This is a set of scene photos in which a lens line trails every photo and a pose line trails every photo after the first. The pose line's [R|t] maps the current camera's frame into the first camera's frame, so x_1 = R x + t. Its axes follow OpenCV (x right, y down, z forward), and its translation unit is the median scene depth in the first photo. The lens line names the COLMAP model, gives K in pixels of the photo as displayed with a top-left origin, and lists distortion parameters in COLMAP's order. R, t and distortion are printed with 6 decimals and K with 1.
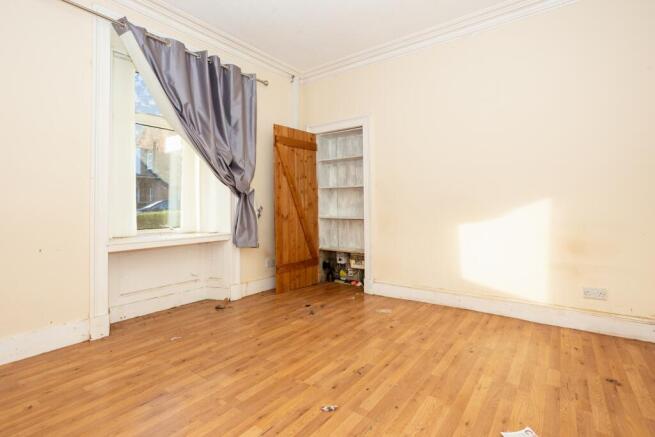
lens RADIAL K [[319.3, 0, 325.1], [0, 319.3, 213.9], [0, 0, 1]] dist [-0.045934, 0.026246]
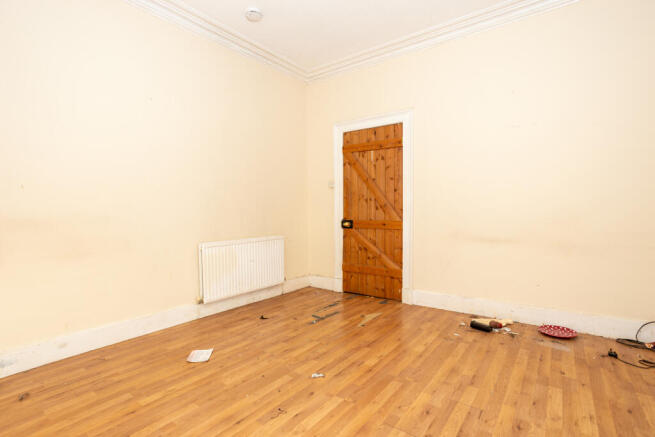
lens RADIAL K [[324.3, 0, 327.5], [0, 324.3, 218.5], [0, 0, 1]] dist [-0.001969, 0.000398]
pose [[-0.999923, 0.011991, -0.003172, -0.020500], [0.011814, 0.998640, 0.050784, -0.045655], [0.003776, 0.050742, -0.998705, 1.690048]]
